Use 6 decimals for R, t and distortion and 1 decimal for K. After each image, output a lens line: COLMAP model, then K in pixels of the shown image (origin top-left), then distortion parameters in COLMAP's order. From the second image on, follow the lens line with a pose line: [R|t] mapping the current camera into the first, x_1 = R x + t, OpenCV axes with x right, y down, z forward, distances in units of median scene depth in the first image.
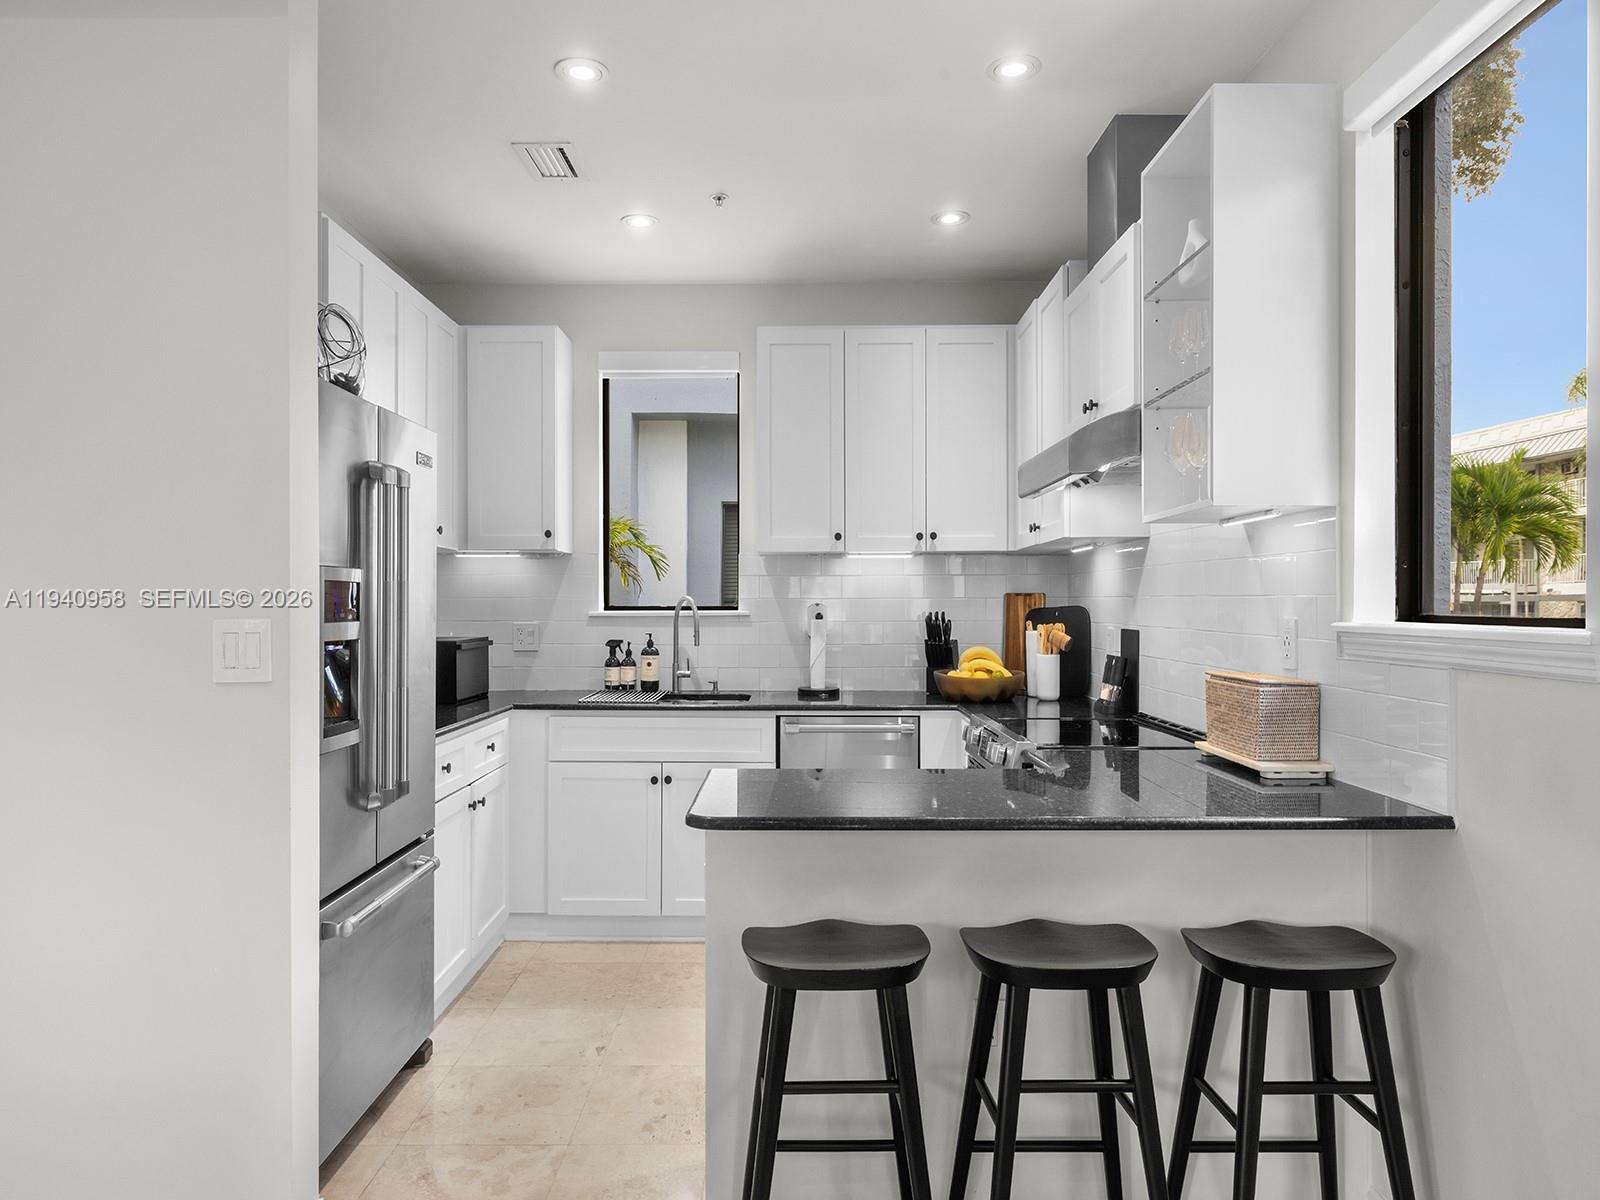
lens RADIAL K [[1006.2, 0, 800.0], [0, 1006.2, 600.0], [0, 0, 1]] dist [0.001534, -0.000067]
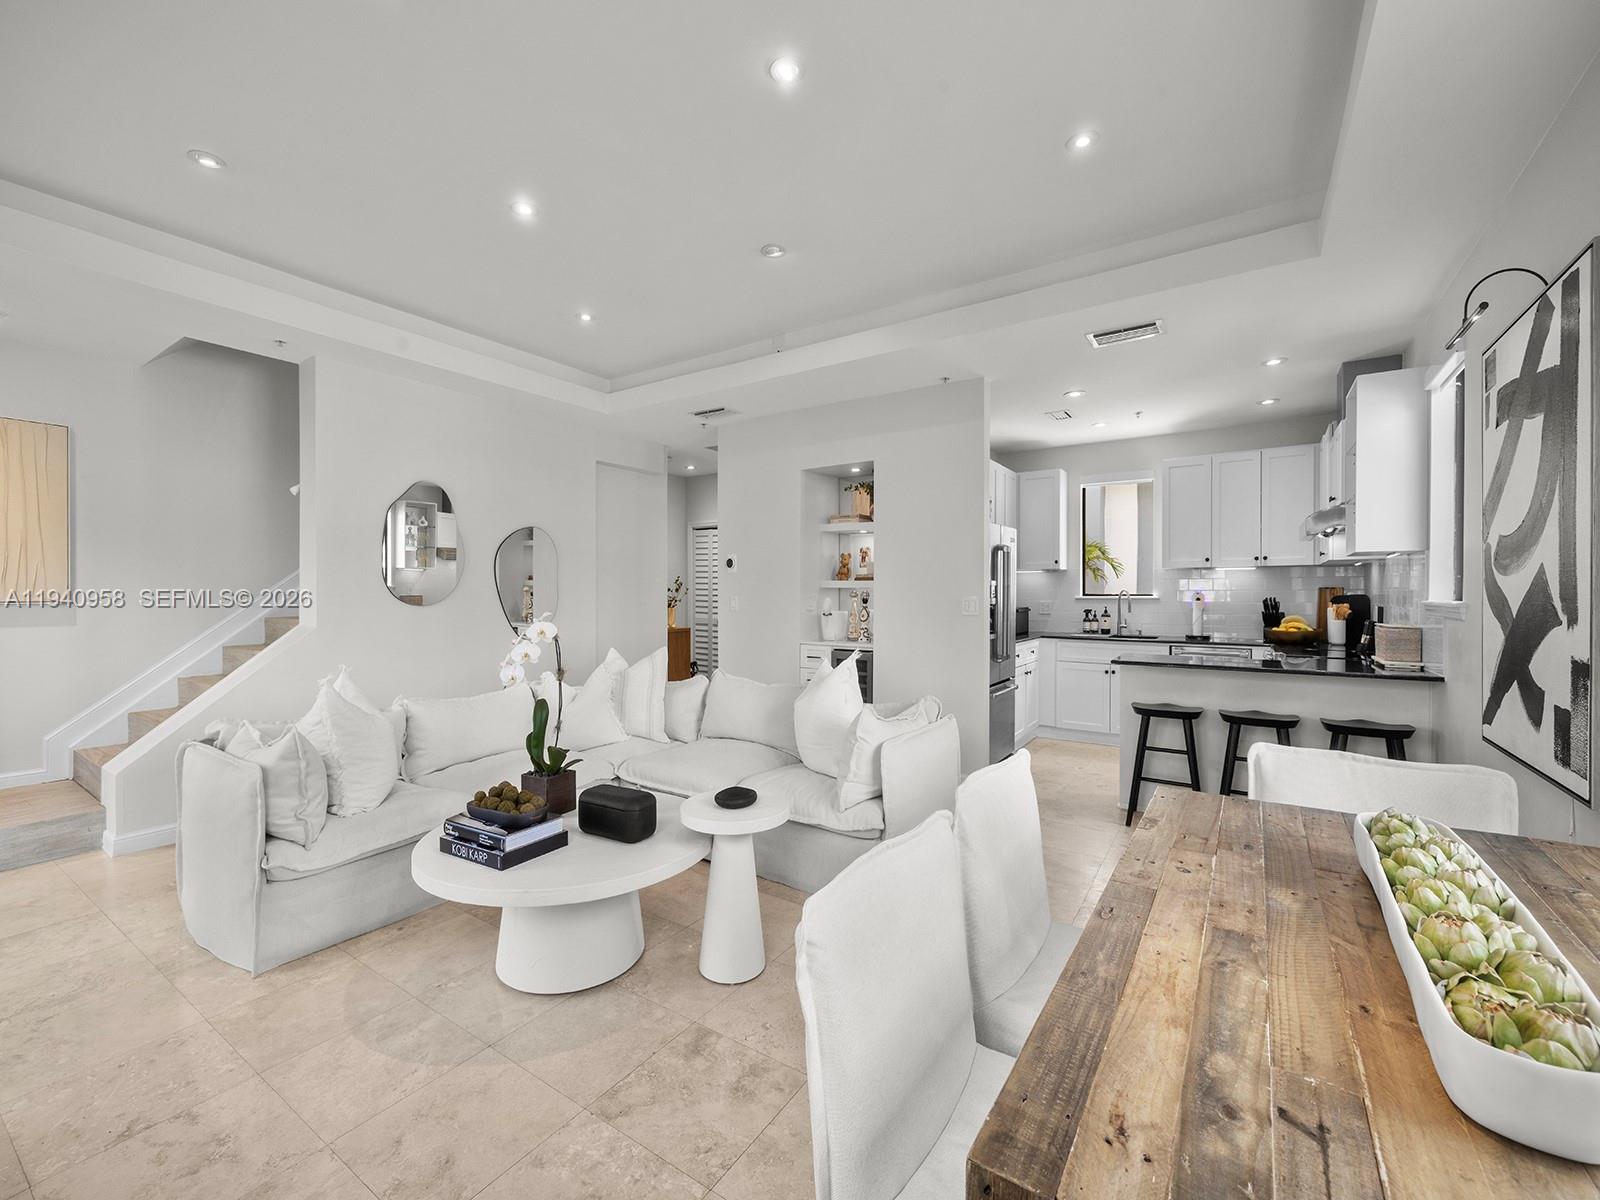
lens RADIAL K [[673.1, 0, 791.5], [0, 673.1, 596.0], [0, 0, 1]] dist [0.012375, -0.006606]
pose [[0.826519, 0.003310, -0.562899, 0.109089], [0.000877, 0.999974, 0.007169, -0.000547], [0.562908, -0.006419, 0.826495, -0.577524]]
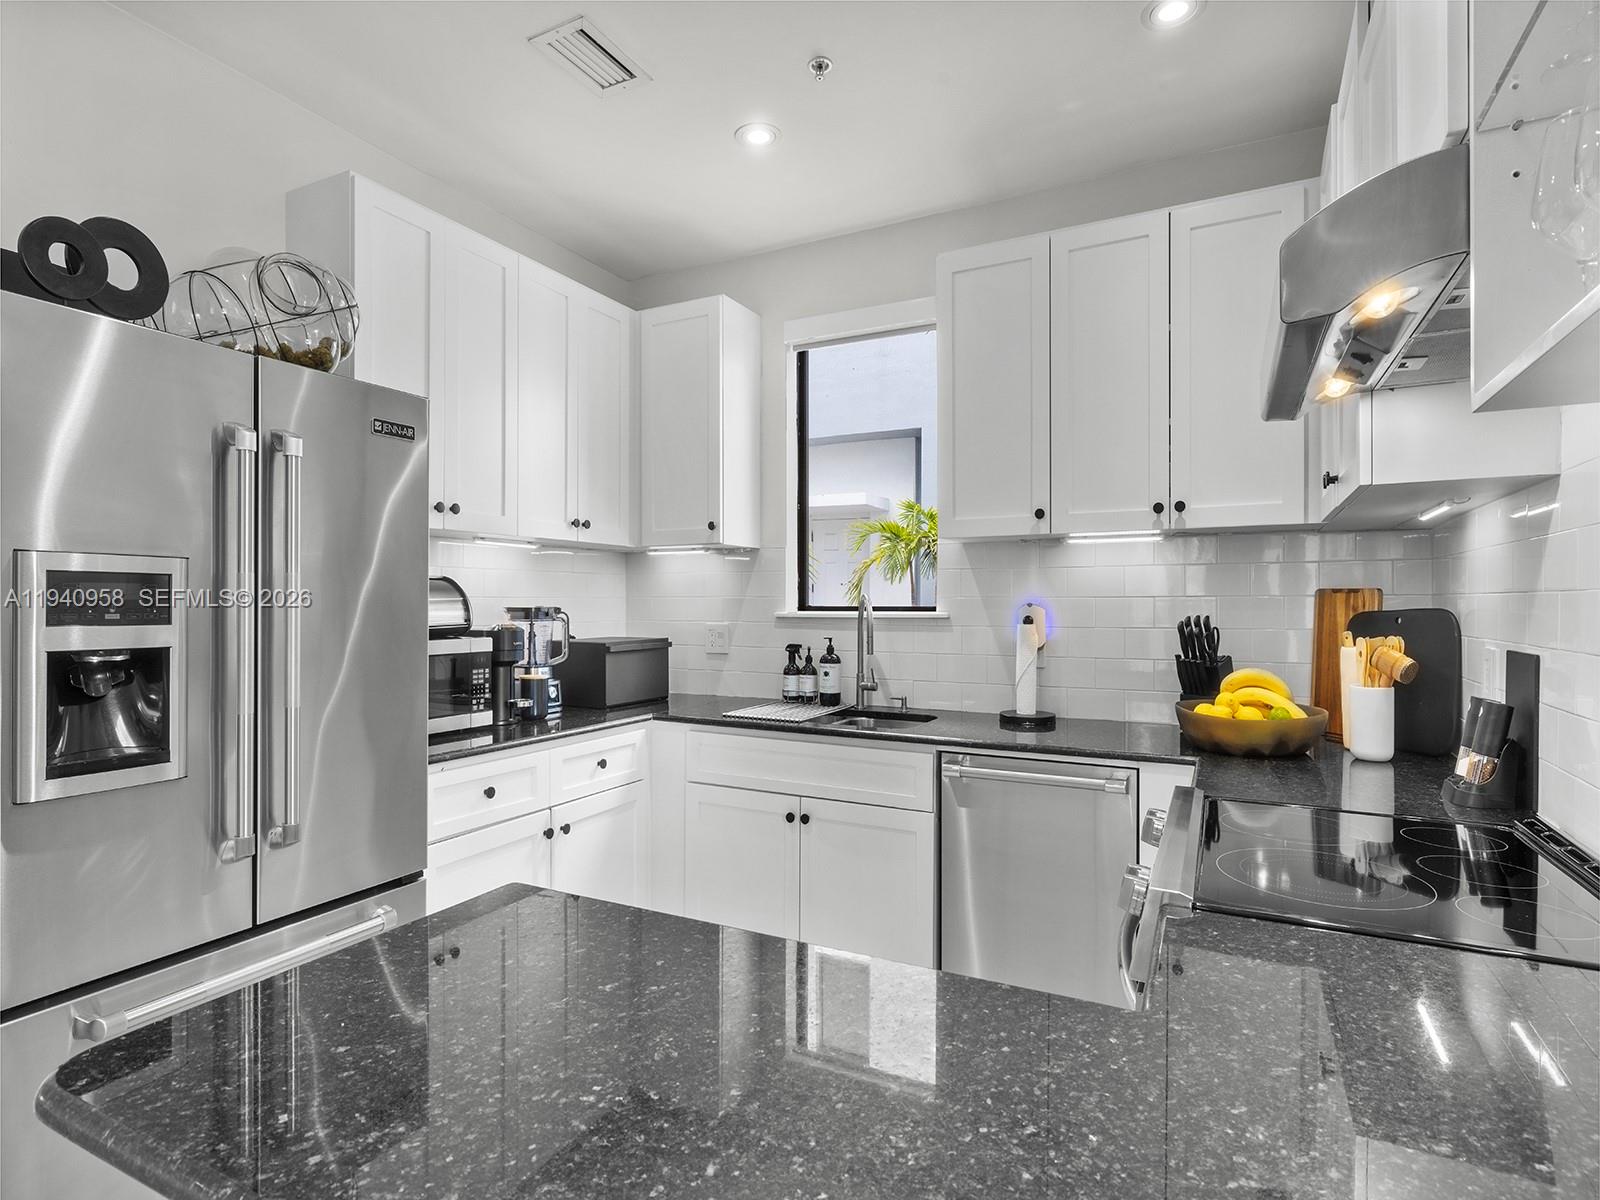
lens RADIAL K [[835.4, 0, 800.0], [0, 835.4, 600.0], [0, 0, 1]] dist [-0.002289, -0.000499]
pose [[0.888633, 0.000629, -0.458619, 0.159947], [-0.001133, 0.999999, -0.000824, 0.001506], [0.458618, 0.001252, 0.888633, 0.360447]]
